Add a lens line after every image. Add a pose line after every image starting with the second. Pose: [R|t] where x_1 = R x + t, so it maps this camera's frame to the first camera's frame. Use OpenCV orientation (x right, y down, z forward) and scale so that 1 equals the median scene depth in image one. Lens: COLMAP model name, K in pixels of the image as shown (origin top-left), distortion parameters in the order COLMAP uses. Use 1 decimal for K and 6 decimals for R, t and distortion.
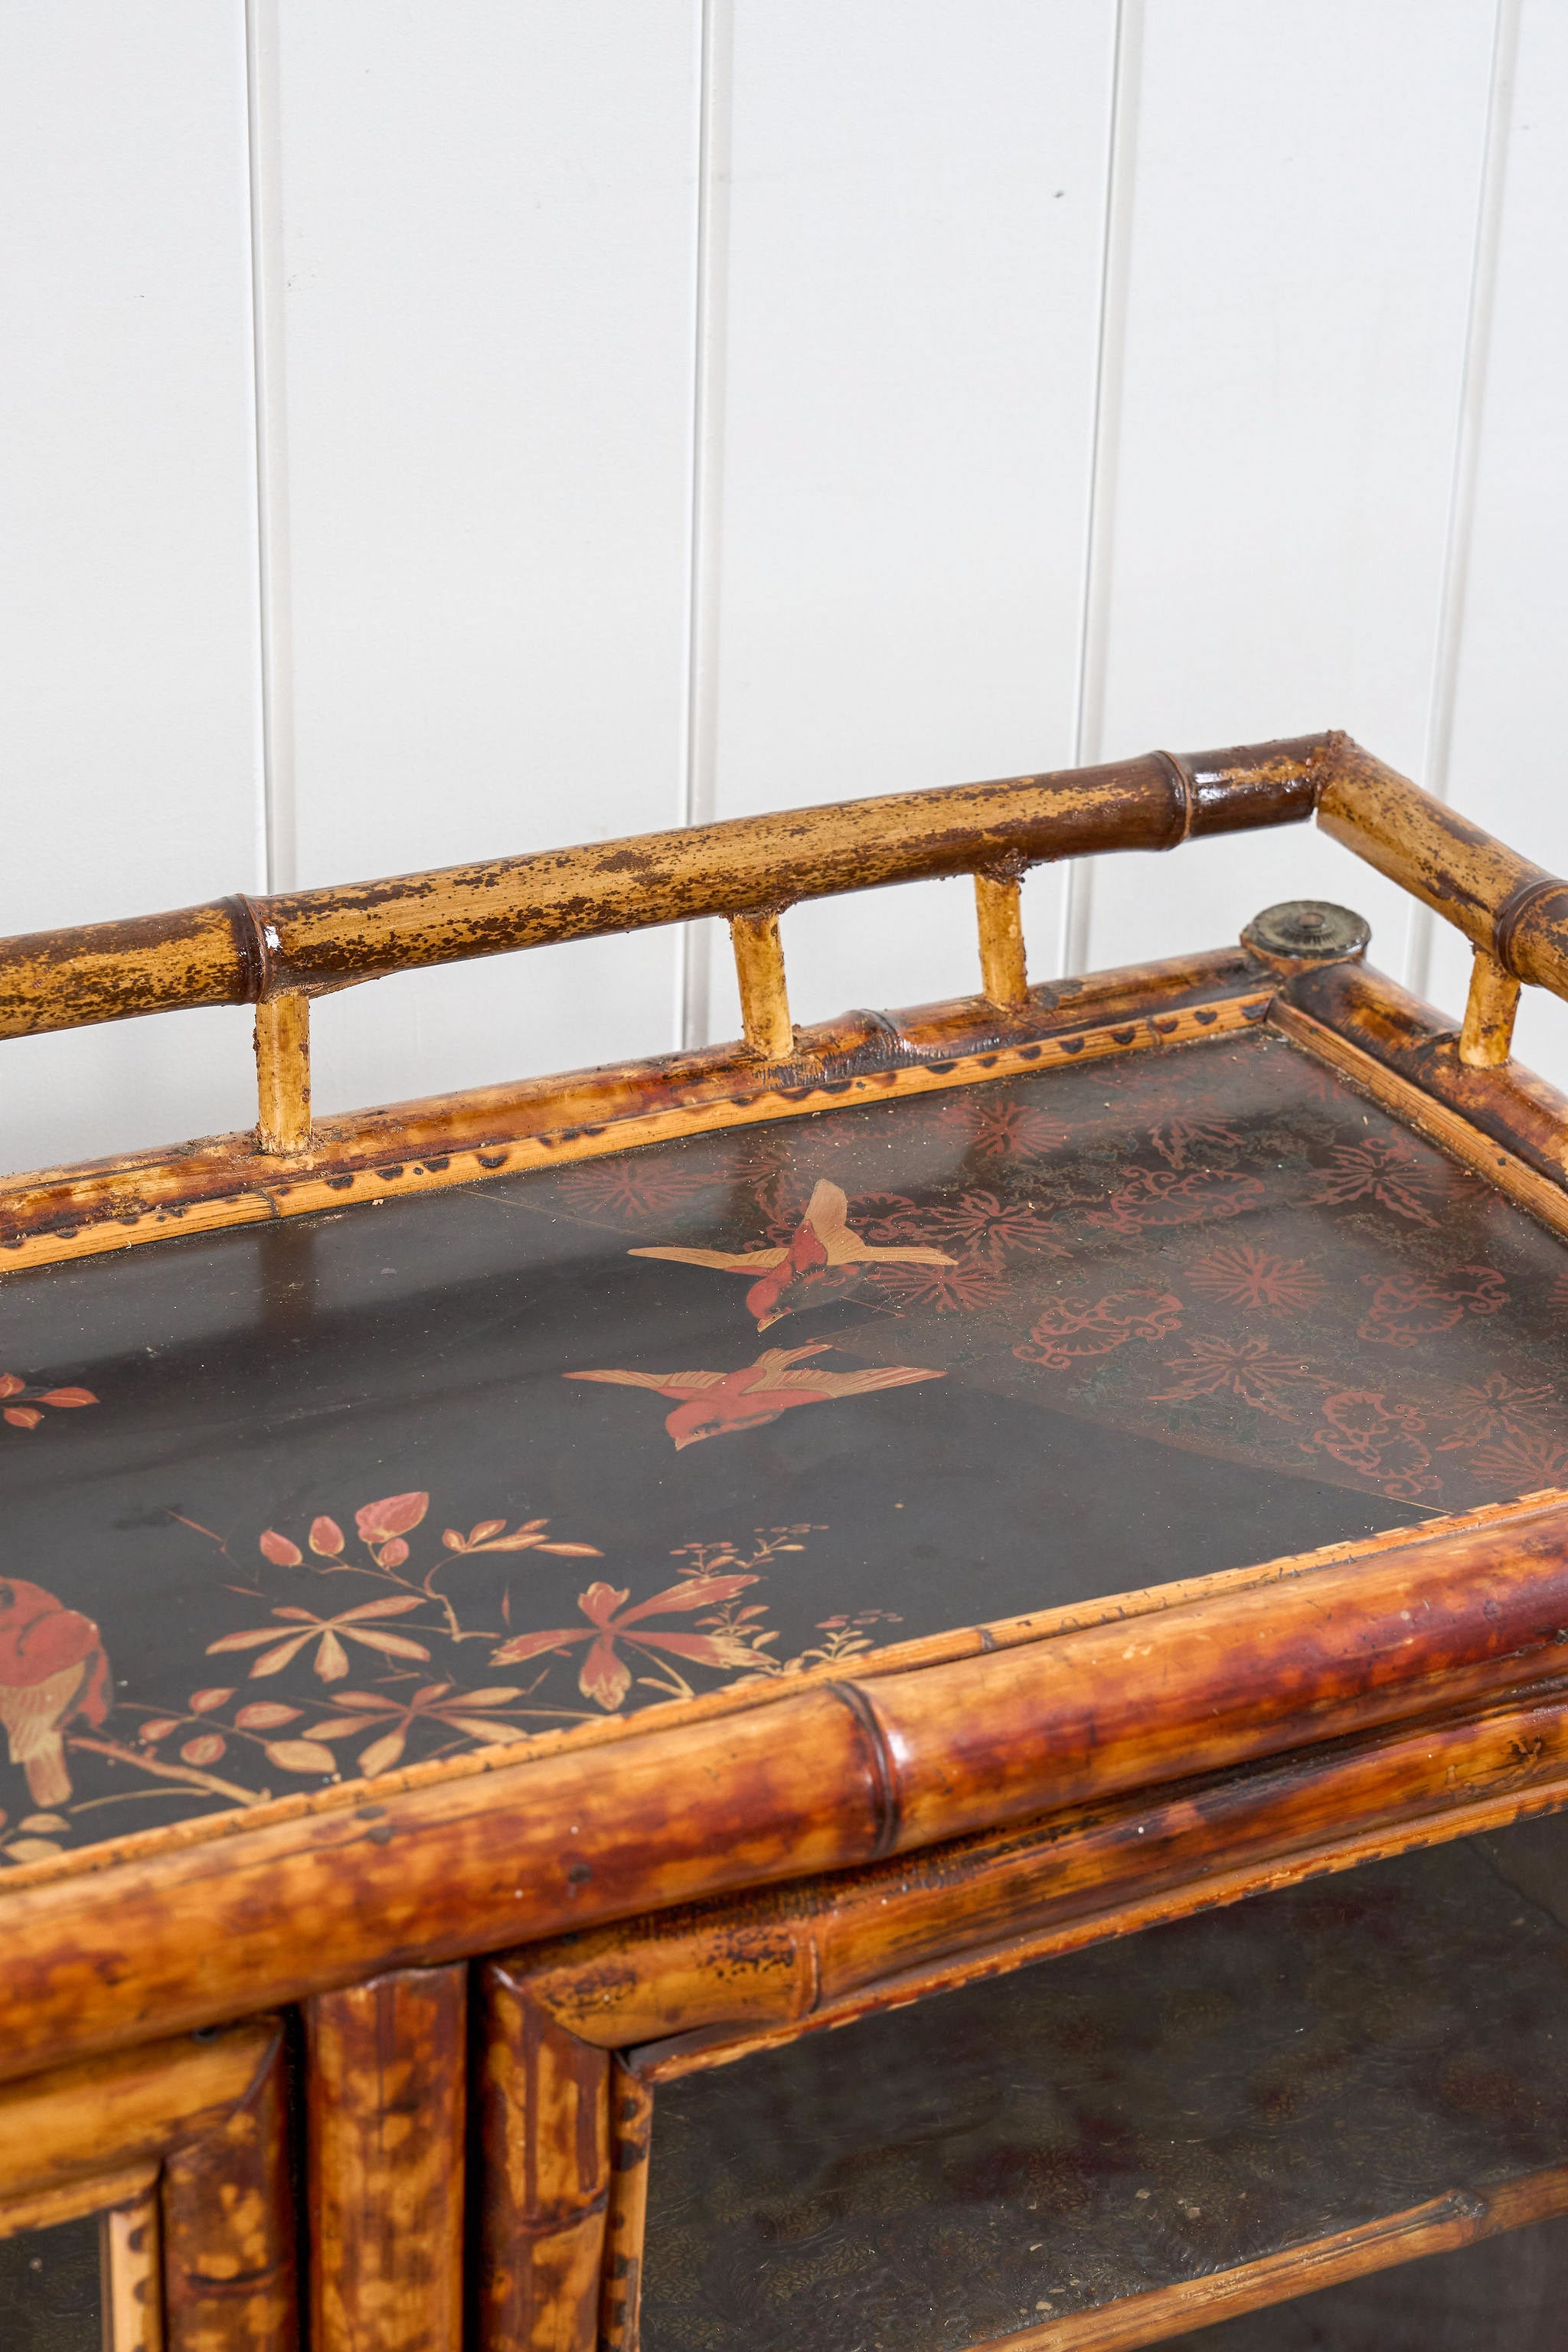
lens RADIAL K [[4928.7, 0, 778.3], [0, 4928.7, 1180.5], [0, 0, 1]] dist [-0.019751, -0.093492]
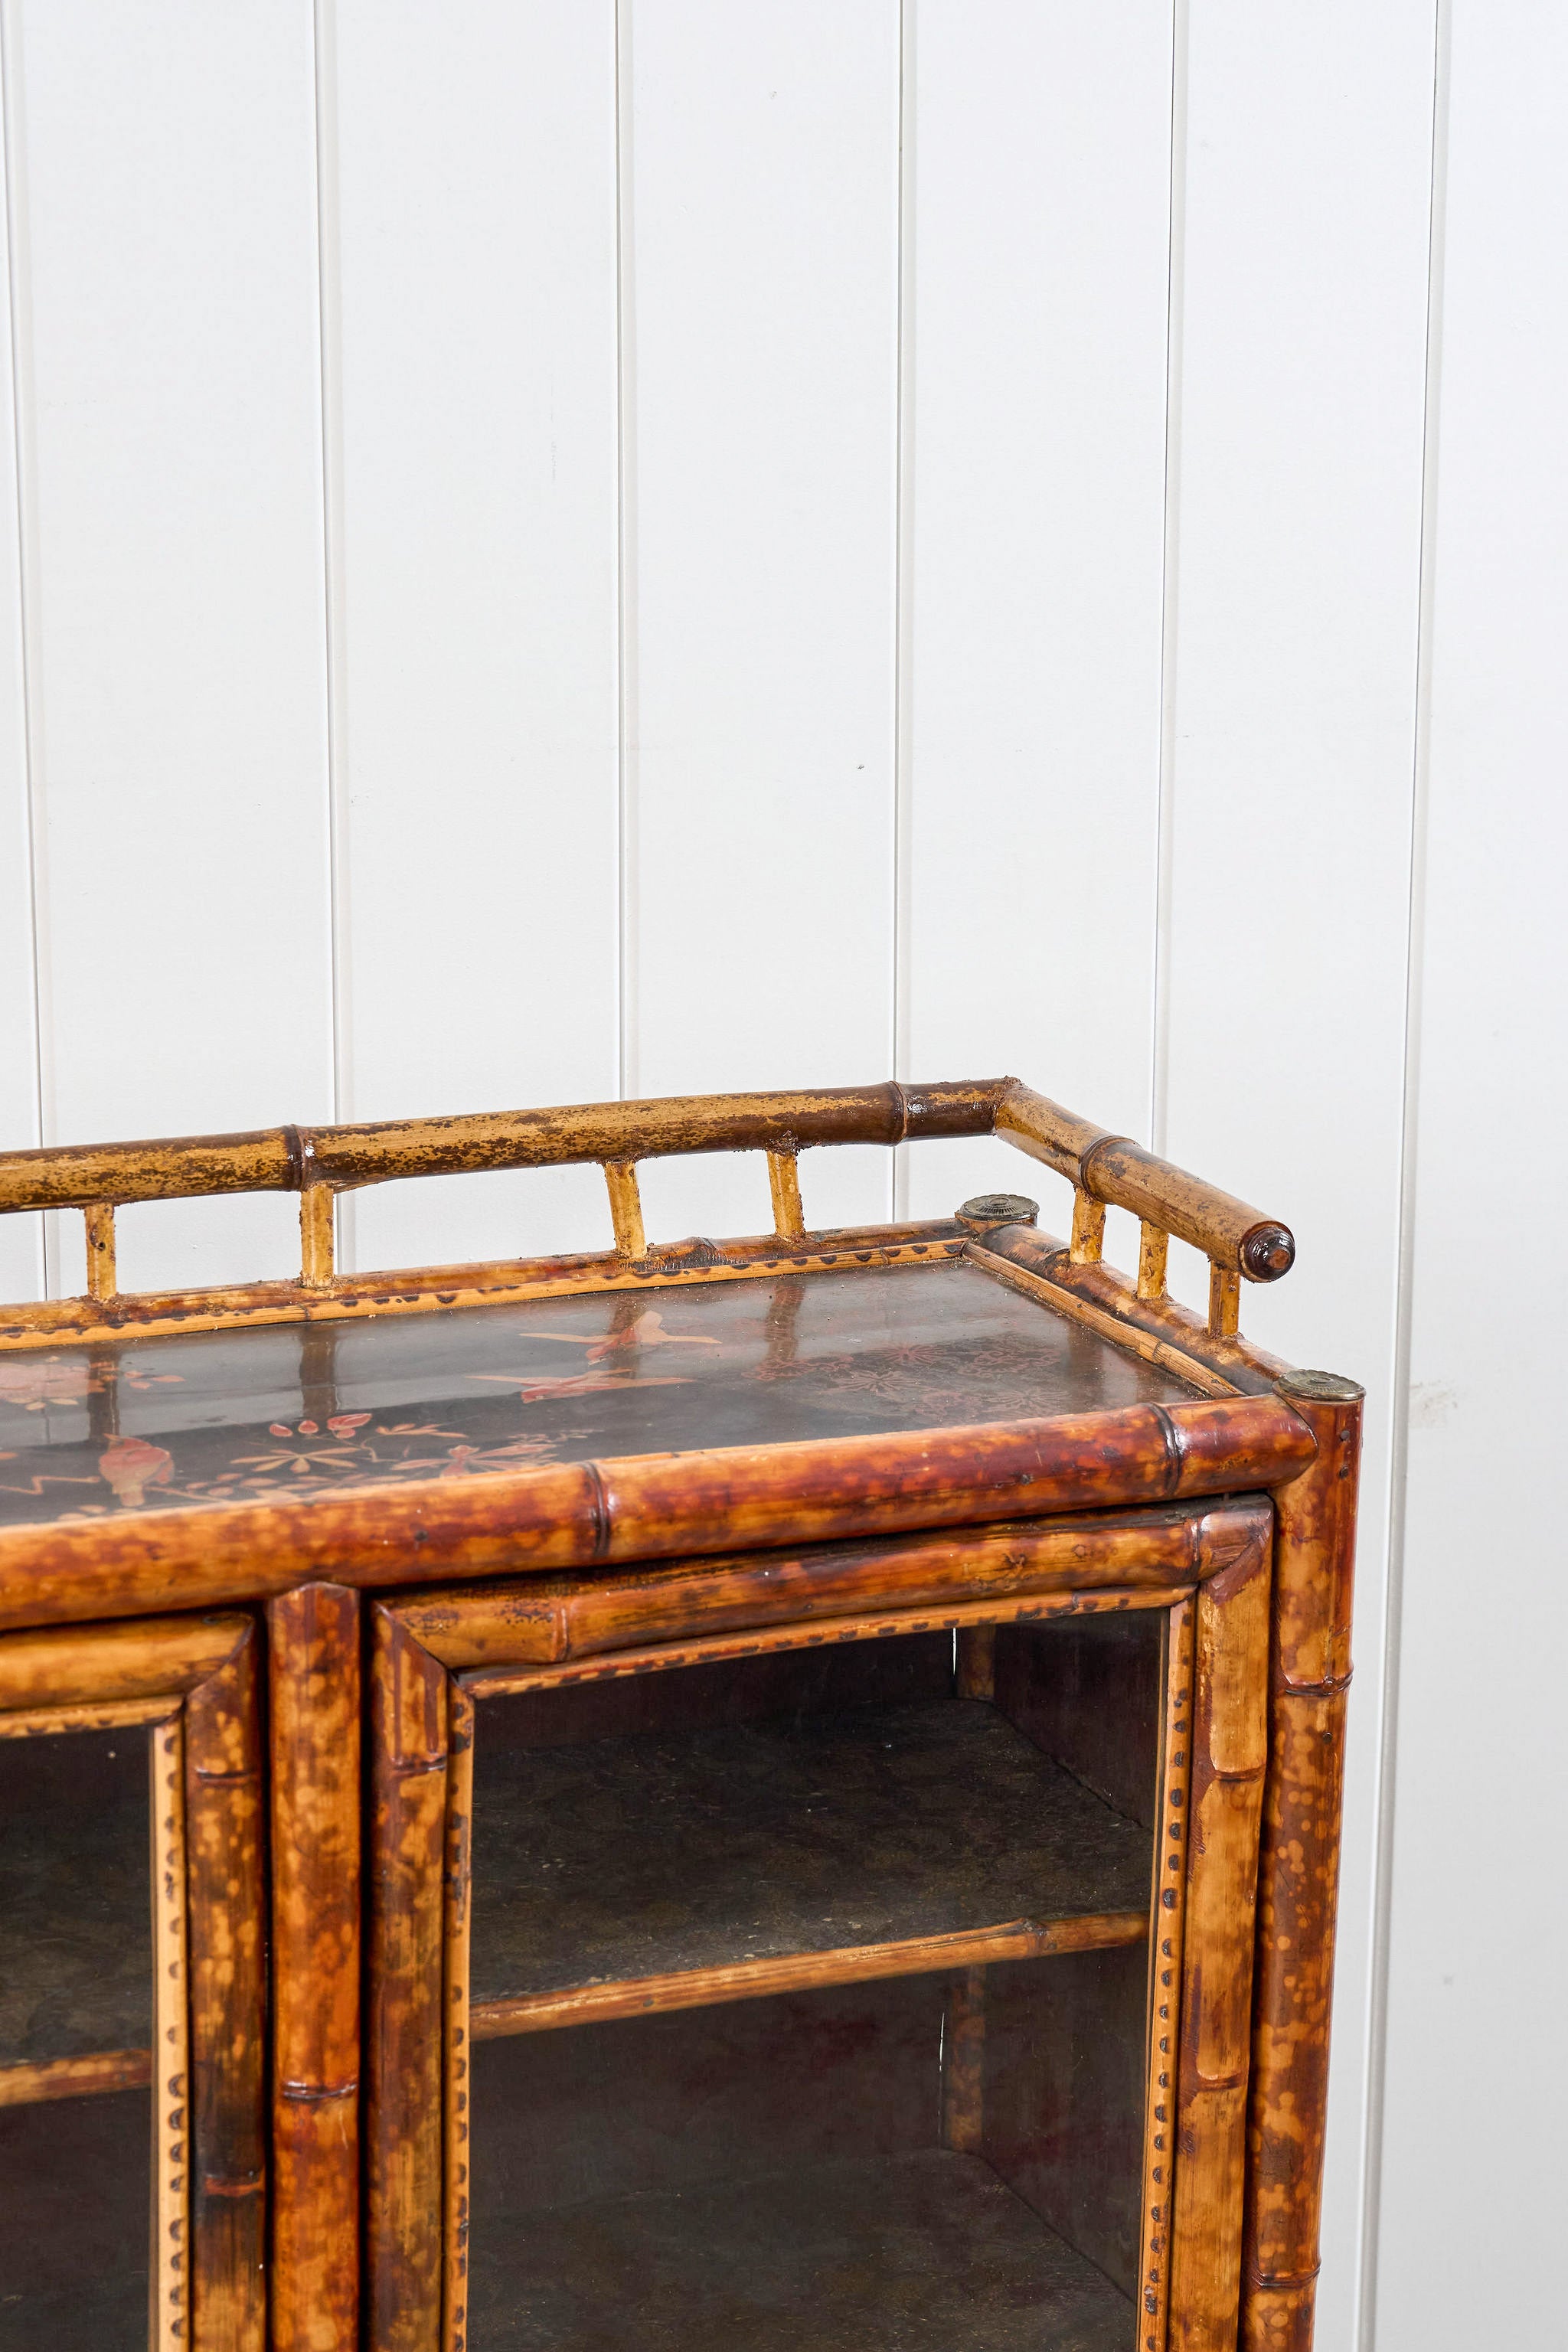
lens RADIAL K [[5648.5, 0, 814.7], [0, 5648.5, 1178.2], [0, 0, 1]] dist [-0.030313, -0.061778]
pose [[0.997042, -0.002769, -0.076807, 0.216245], [-0.014678, 0.974098, -0.225651, 0.394738], [0.075442, 0.226111, 0.971176, -0.840646]]
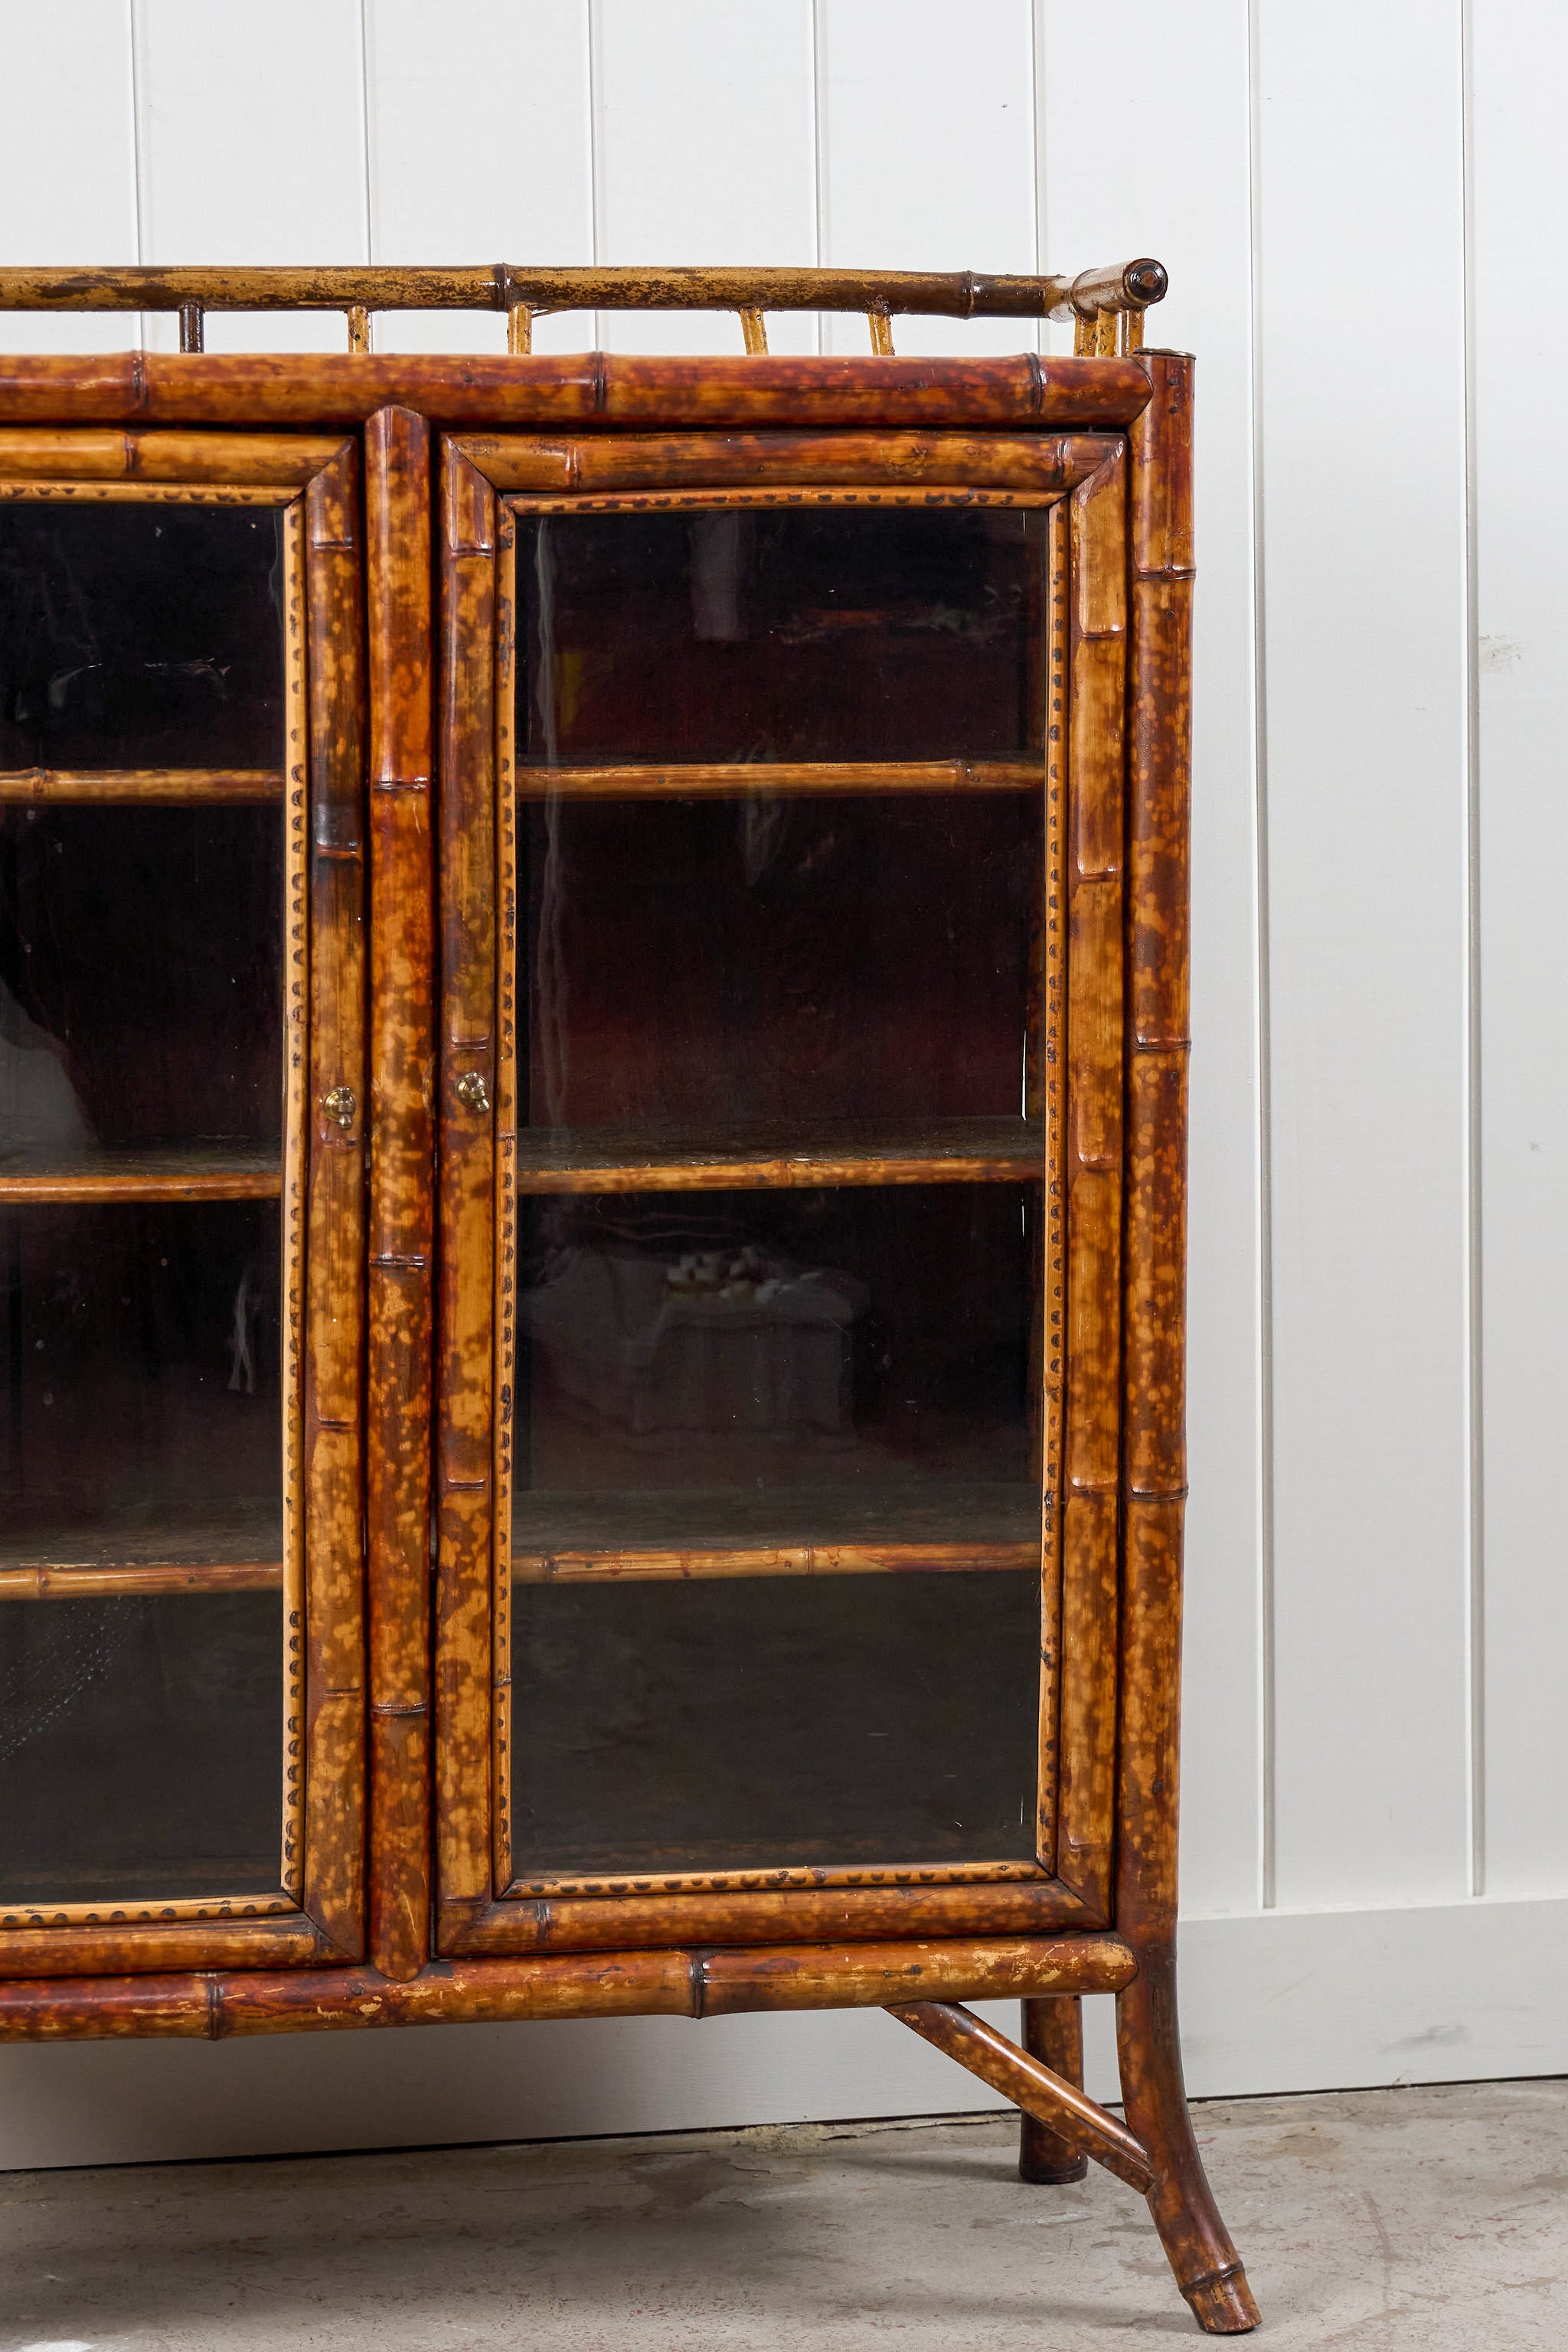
lens RADIAL K [[6353.7, 0, 1065.1], [0, 6353.7, 1172.6], [0, 0, 1]] dist [-0.013392, 0.126039]
pose [[0.961649, -0.014501, -0.273898, 0.969994], [-0.089486, 0.927372, -0.363281, 1.420441], [0.259273, 0.373859, 0.890509, -1.438245]]
